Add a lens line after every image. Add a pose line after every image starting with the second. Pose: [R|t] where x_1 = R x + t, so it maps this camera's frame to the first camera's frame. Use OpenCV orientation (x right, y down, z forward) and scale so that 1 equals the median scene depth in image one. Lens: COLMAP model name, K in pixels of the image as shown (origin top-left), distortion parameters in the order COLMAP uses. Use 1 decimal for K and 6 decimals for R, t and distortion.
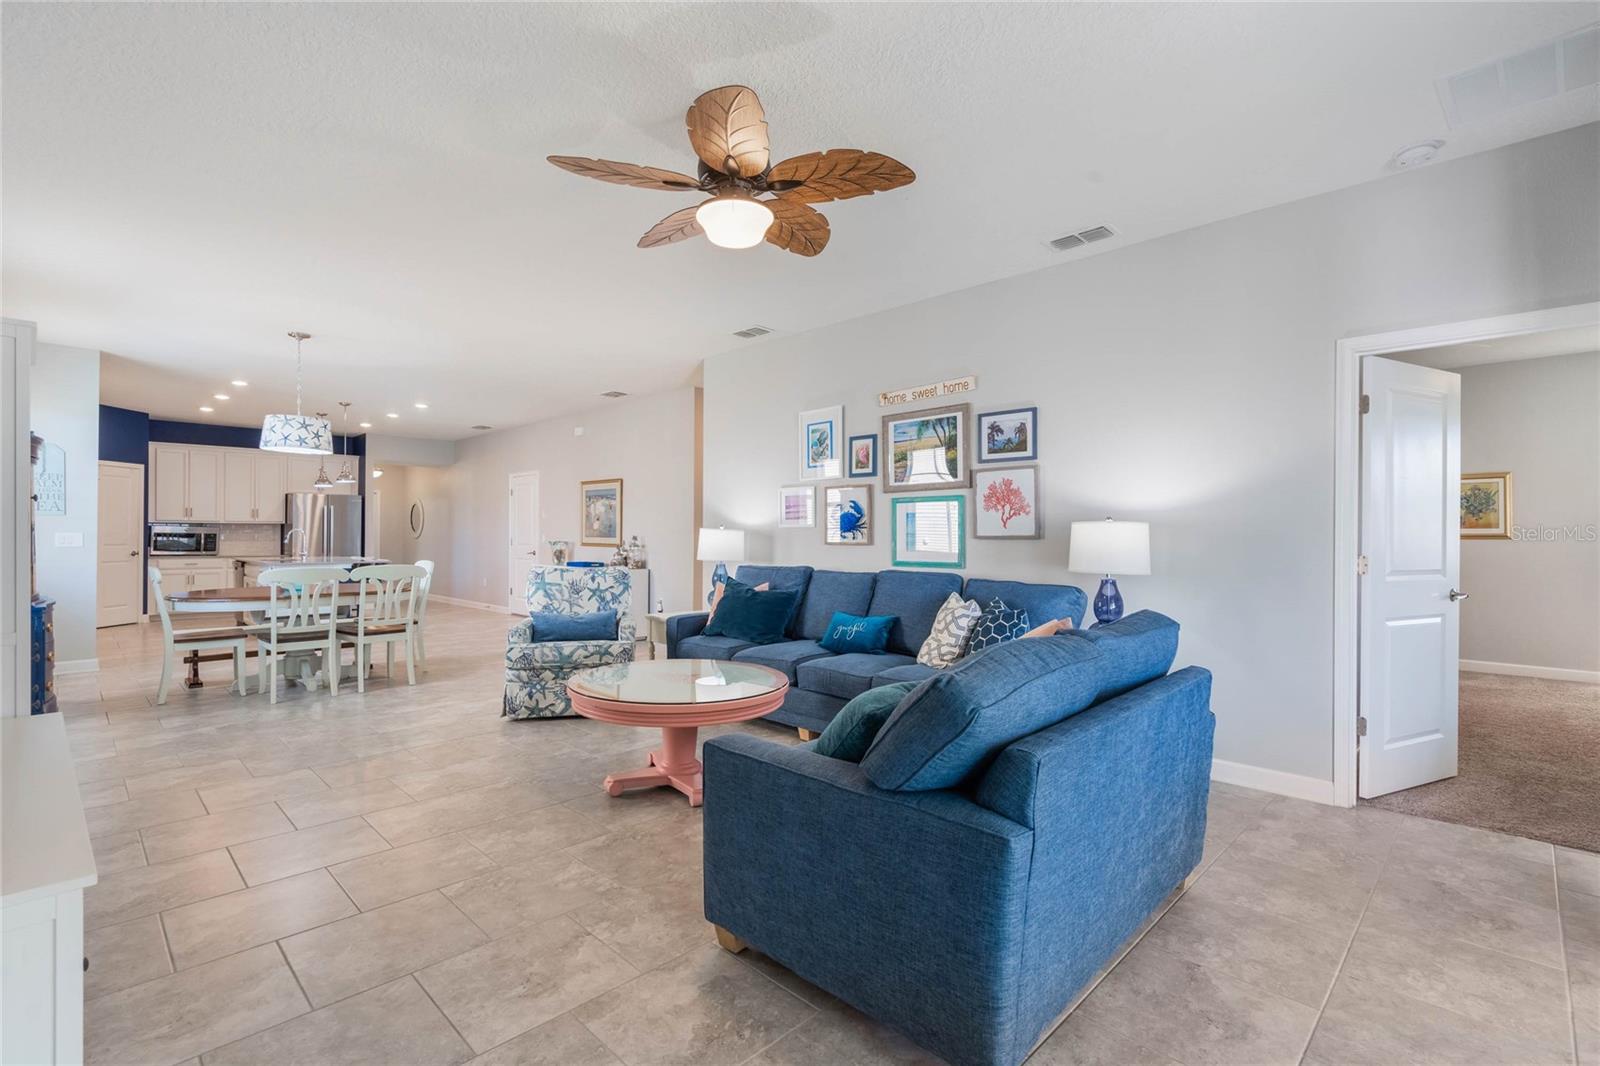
lens RADIAL K [[738.4, 0, 797.2], [0, 738.4, 531.5], [0, 0, 1]] dist [-0.008230, 0.002362]
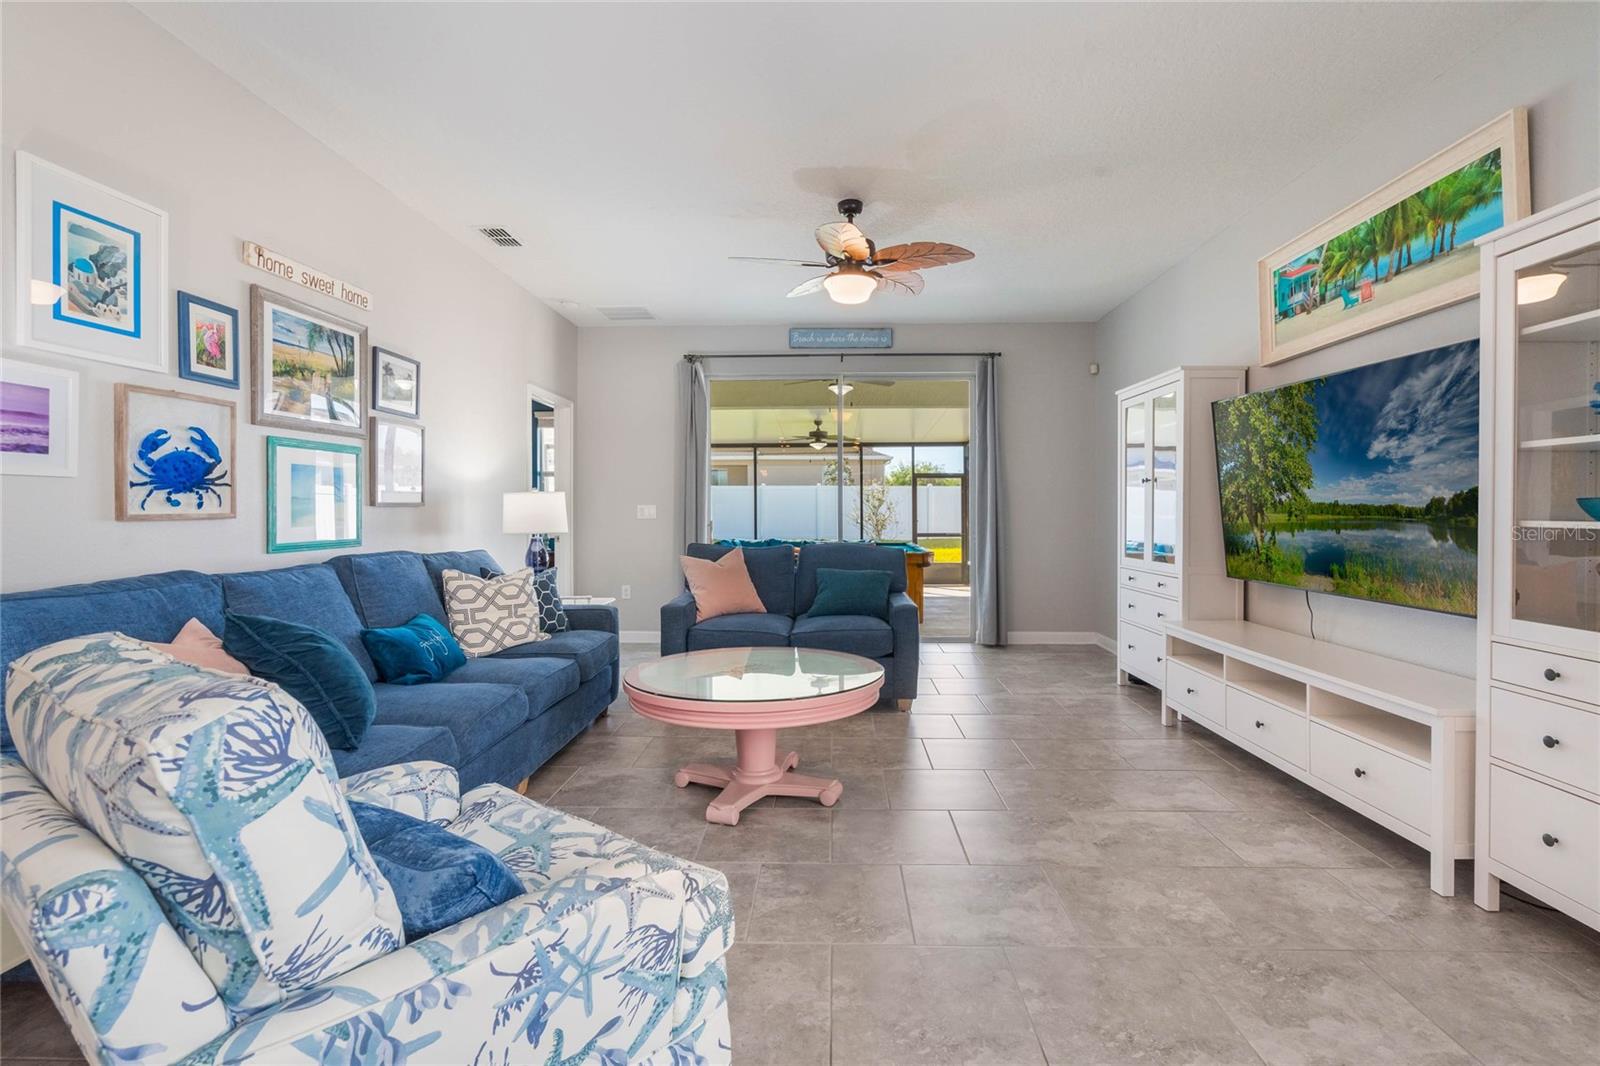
lens RADIAL K [[738.4, 0, 822.6], [0, 738.4, 522.5], [0, 0, 1]] dist [-0.008230, 0.002362]
pose [[-0.692655, -0.015392, 0.721105, -0.567263], [-0.003476, 0.999832, 0.018003, 0.010086], [-0.721261, 0.009964, -0.692592, 1.057837]]
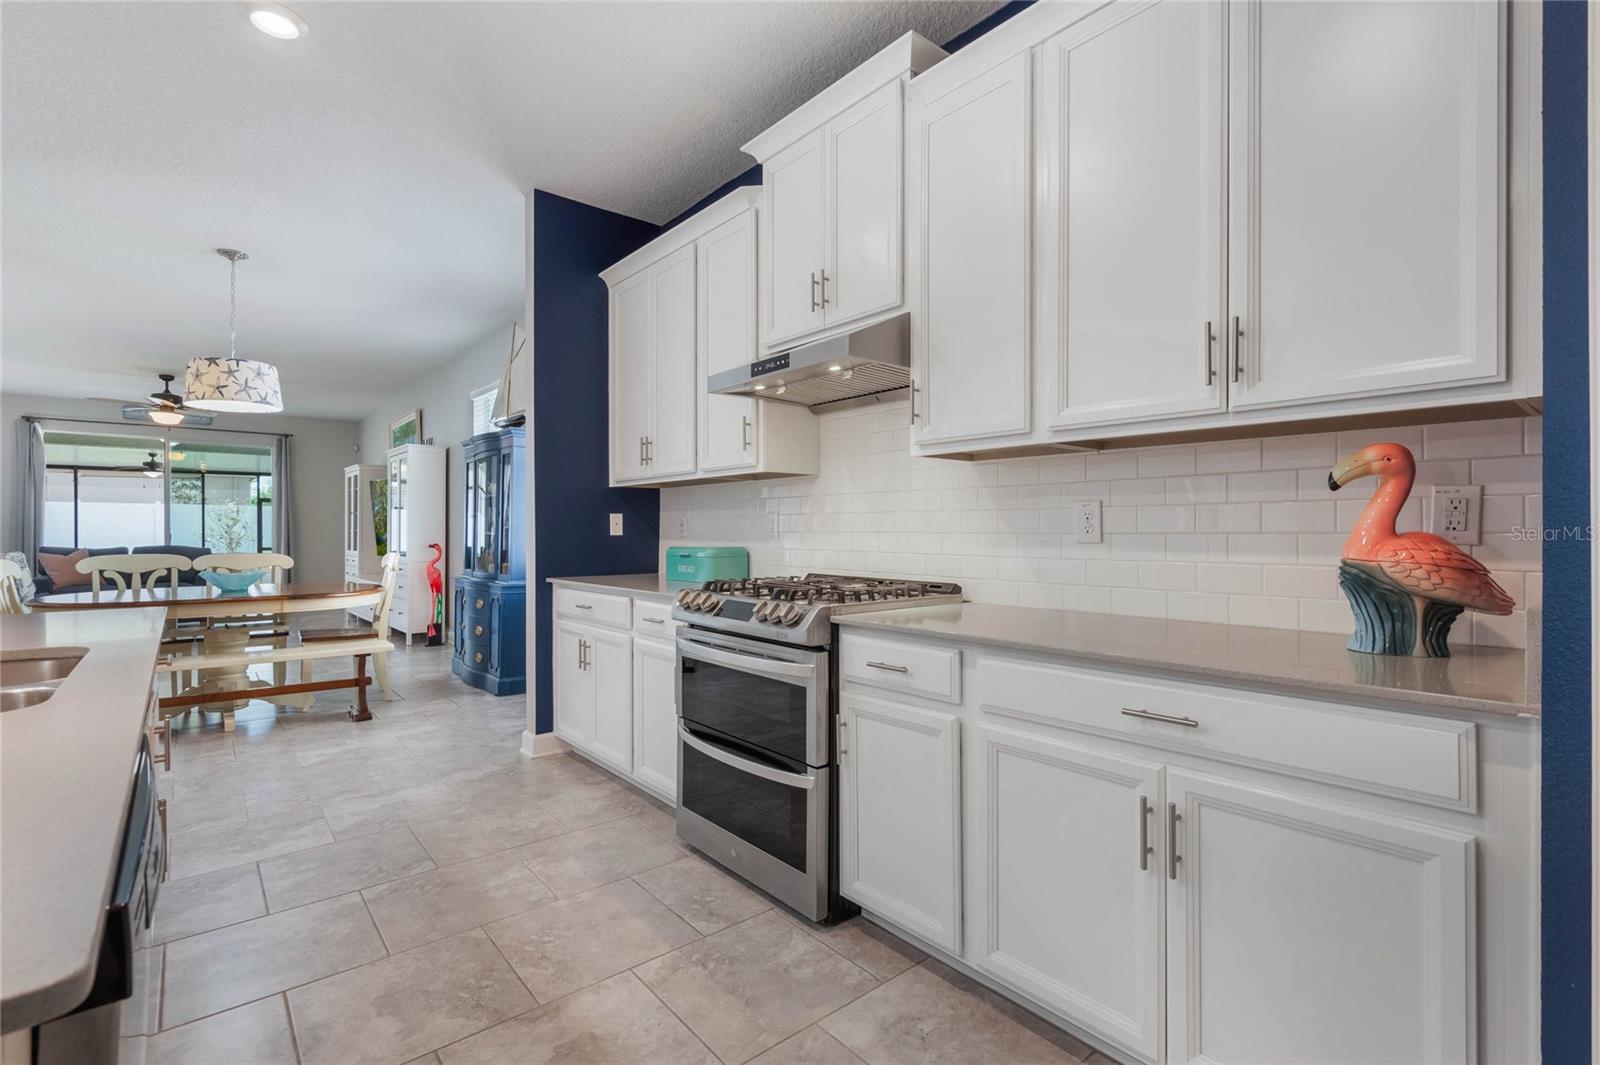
lens RADIAL K [[738.4, 0, 801.3], [0, 738.4, 526.5], [0, 0, 1]] dist [-0.008230, 0.002362]
pose [[-0.995482, -0.002065, 0.094931, -1.490392], [-0.002831, 0.999965, -0.007933, 0.021195], [-0.094912, -0.008166, -0.995452, 1.900570]]
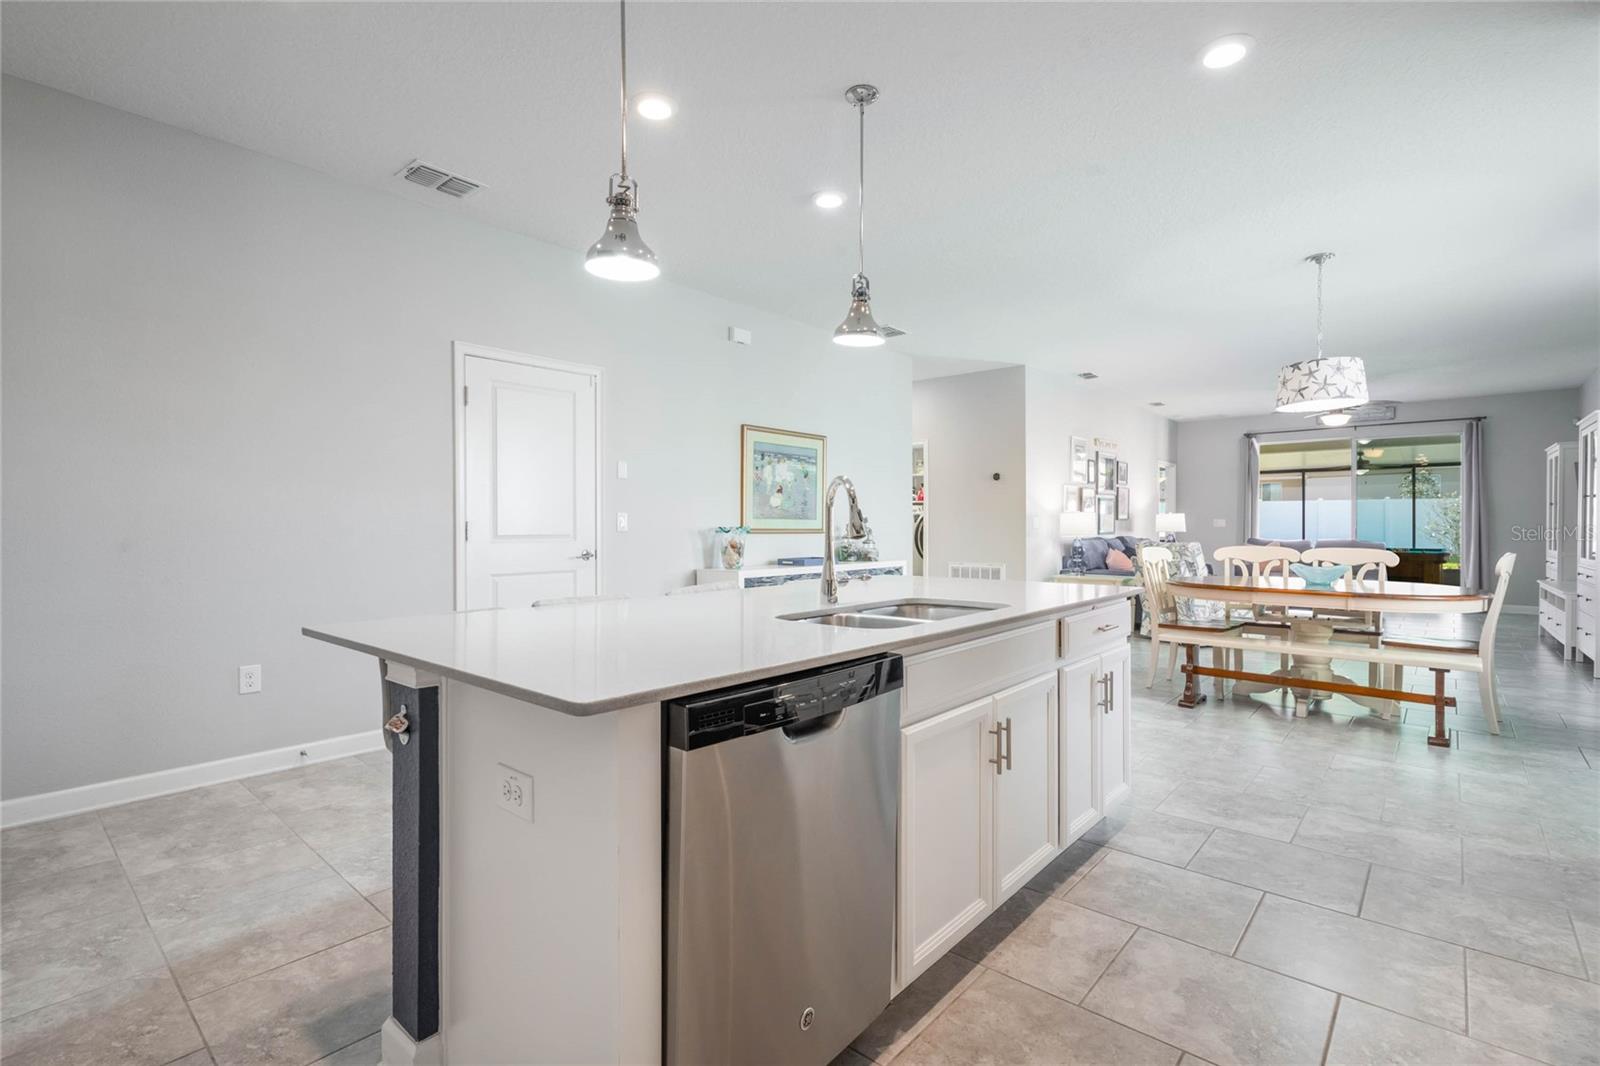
lens RADIAL K [[738.4, 0, 796.5], [0, 738.4, 531.7], [0, 0, 1]] dist [-0.008230, 0.002362]
pose [[-0.051555, -0.012187, 0.998596, -1.600242], [-0.003451, 0.999922, 0.012025, 0.019590], [-0.998664, -0.002826, -0.051593, 1.786671]]
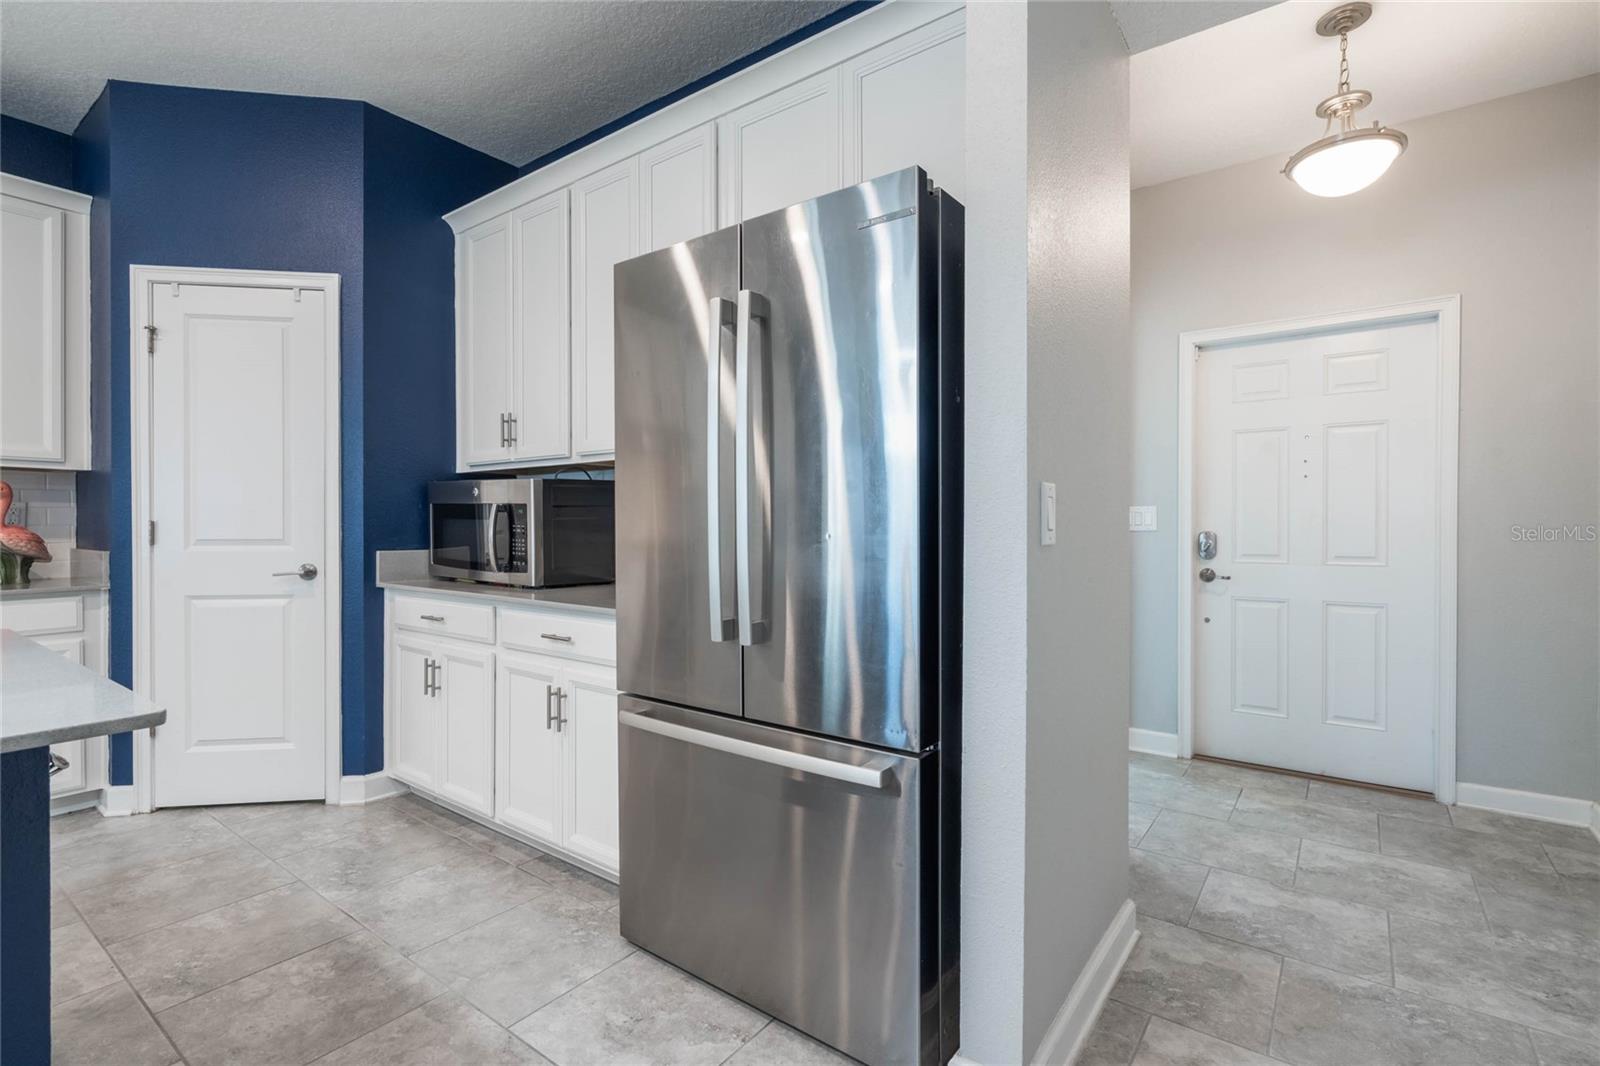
lens RADIAL K [[738.4, 0, 798.3], [0, 738.4, 533.5], [0, 0, 1]] dist [-0.008230, 0.002362]
pose [[0.156100, 0.014421, -0.987636, -1.046110], [0.000683, 0.999892, 0.014708, 0.018828], [0.987741, -0.002970, 0.156073, 2.114607]]
